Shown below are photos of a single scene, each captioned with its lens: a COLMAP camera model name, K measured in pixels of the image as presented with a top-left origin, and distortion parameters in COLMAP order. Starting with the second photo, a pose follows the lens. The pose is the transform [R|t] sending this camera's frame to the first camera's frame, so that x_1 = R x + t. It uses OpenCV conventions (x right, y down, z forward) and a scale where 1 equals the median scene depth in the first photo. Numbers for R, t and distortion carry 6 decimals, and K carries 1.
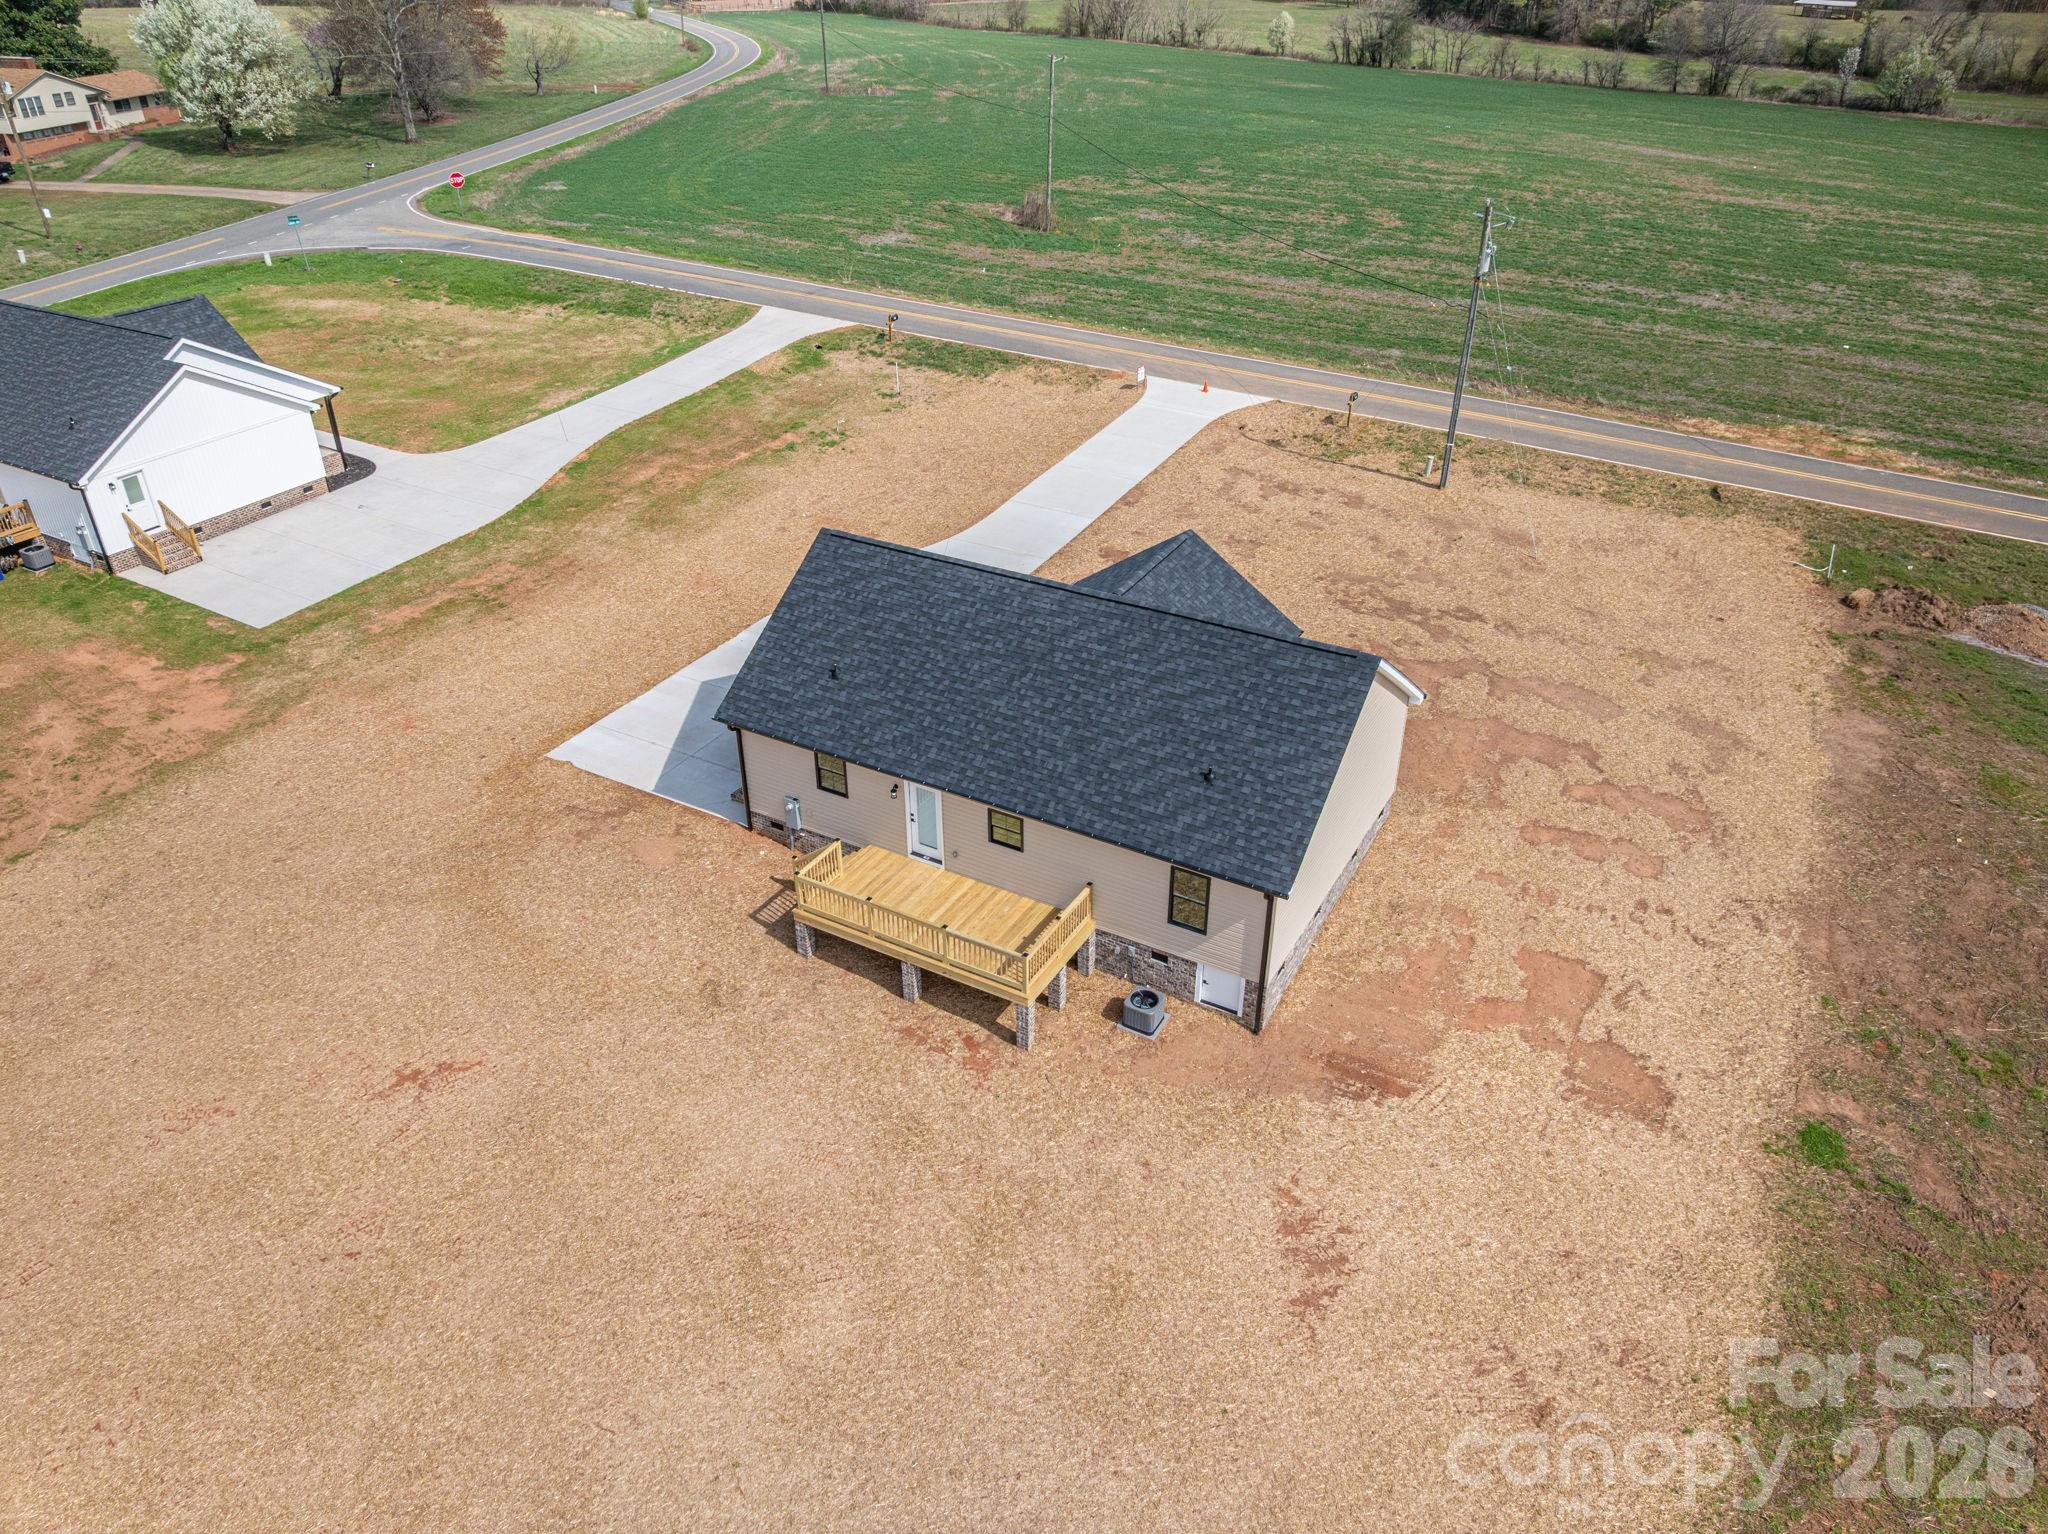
lens RADIAL K [[1442.0, 0, 1030.4], [0, 1442.0, 758.6], [0, 0, 1]] dist [-0.032599, 0.002555]
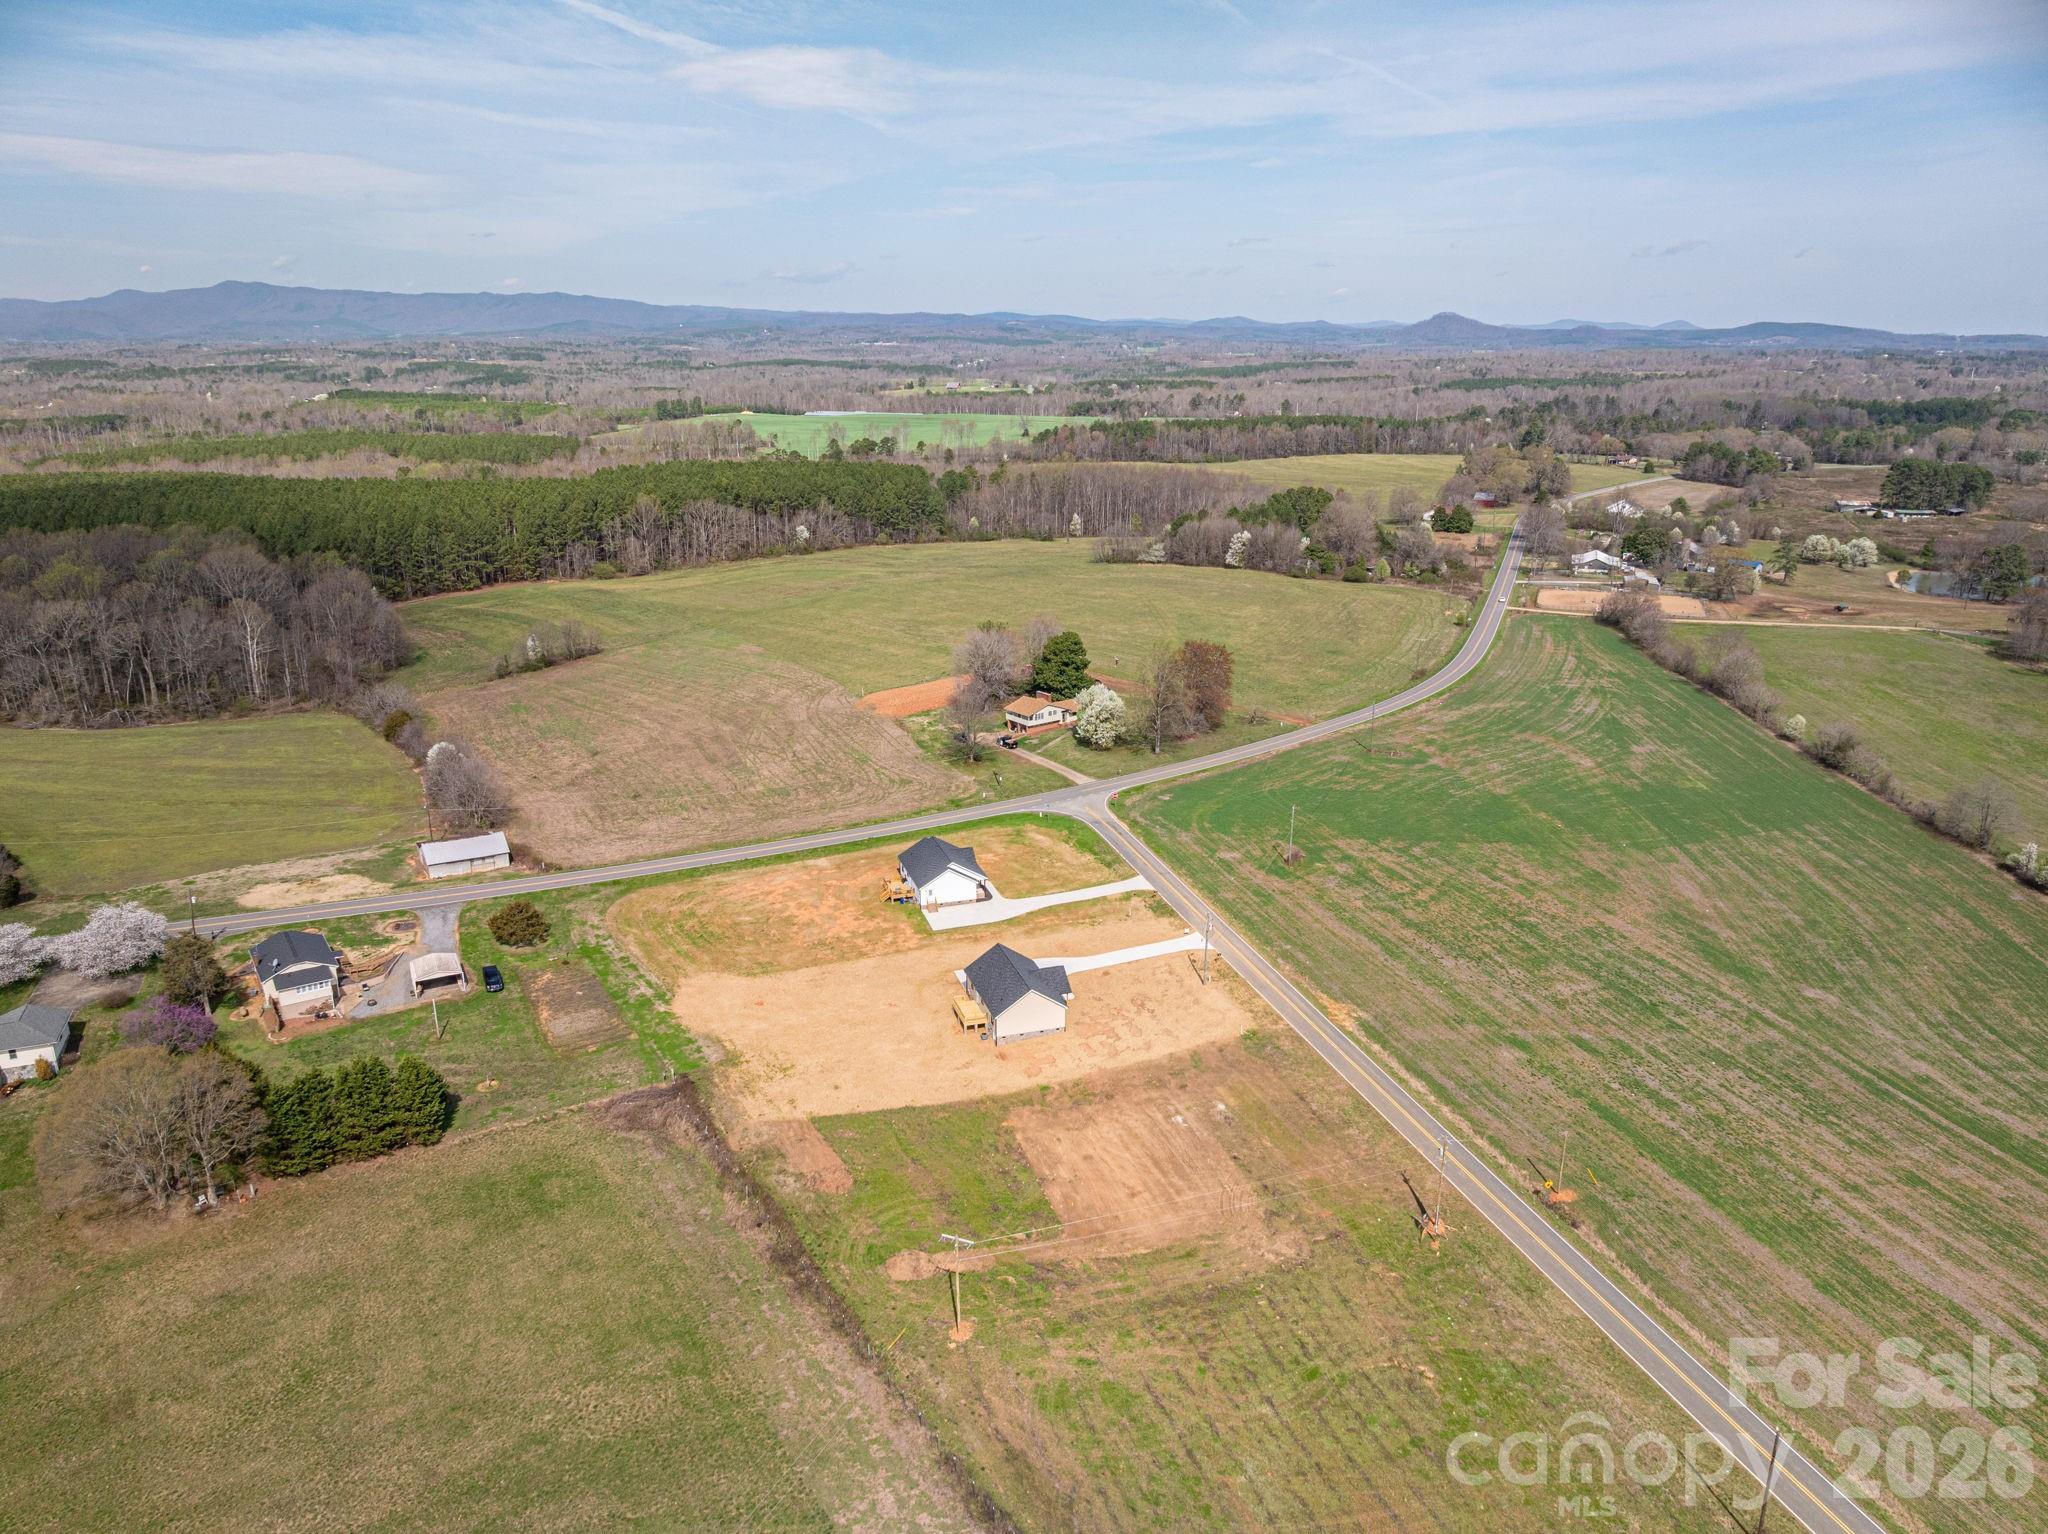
lens RADIAL K [[1442.0, 0, 1023.1], [0, 1442.0, 770.0], [0, 0, 1]] dist [-0.032599, 0.002555]
pose [[0.724420, 0.202528, -0.658937, 2.027851], [-0.352822, 0.930113, -0.102009, -0.152985], [0.592227, 0.306385, 0.745249, -1.894467]]
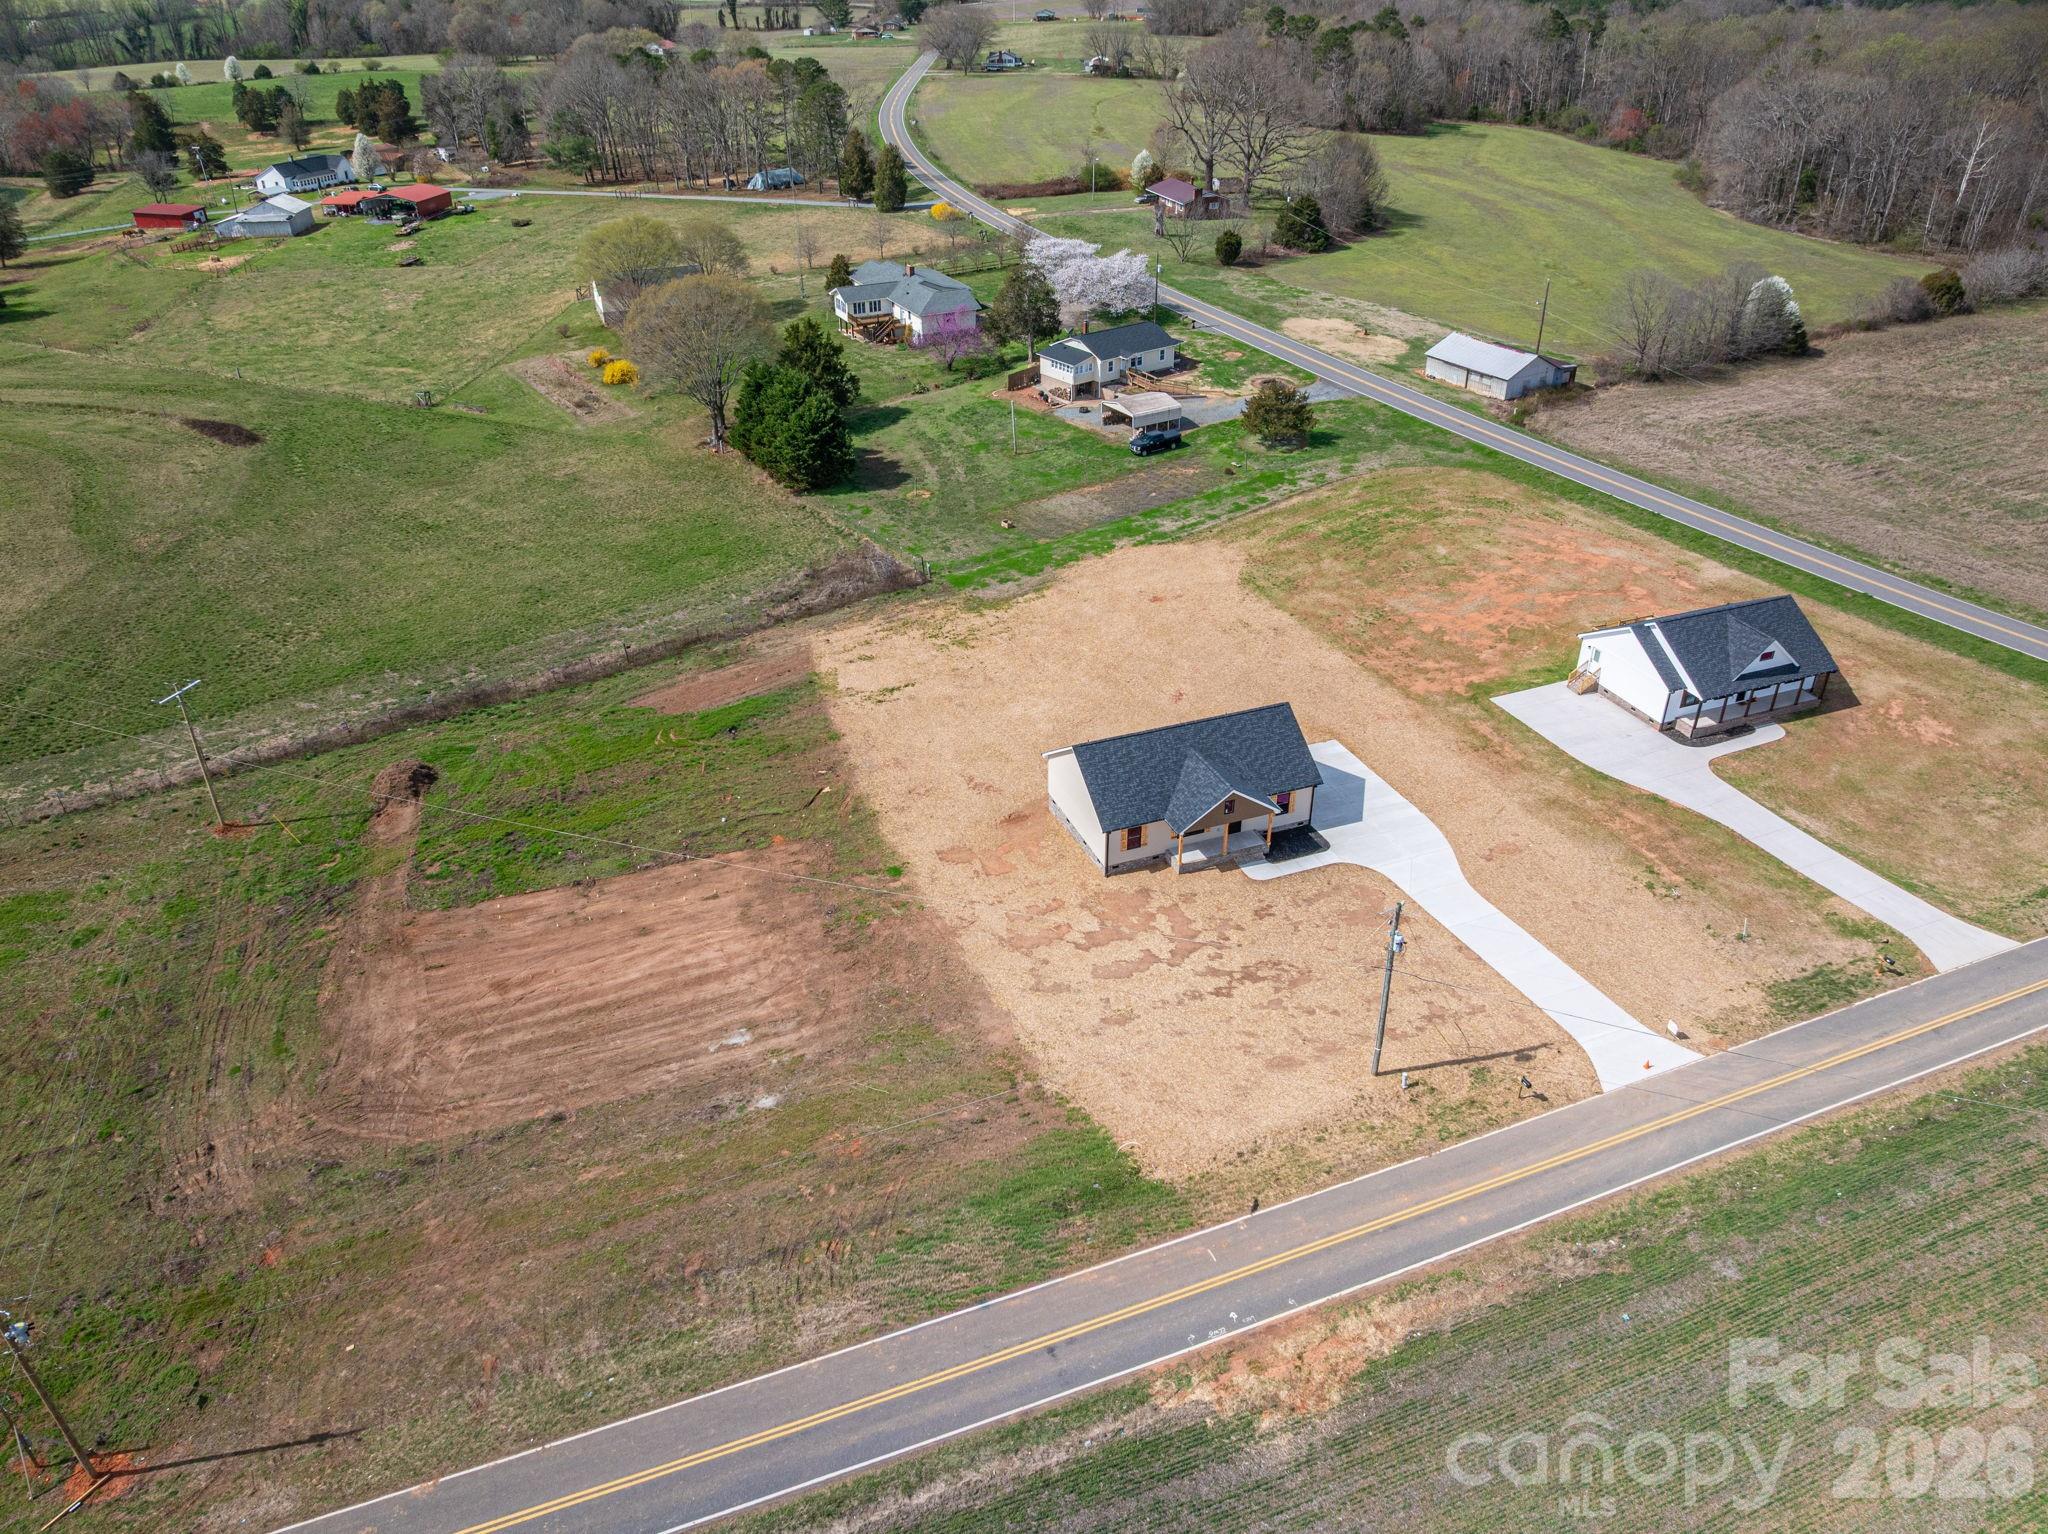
lens RADIAL K [[1442.0, 0, 1030.0], [0, 1442.0, 761.8], [0, 0, 1]] dist [-0.032599, 0.002555]
pose [[-0.633819, 0.395633, -0.664641, 1.130931], [-0.400338, 0.567438, 0.719544, -1.059330], [0.661818, 0.722142, -0.201266, 0.802857]]
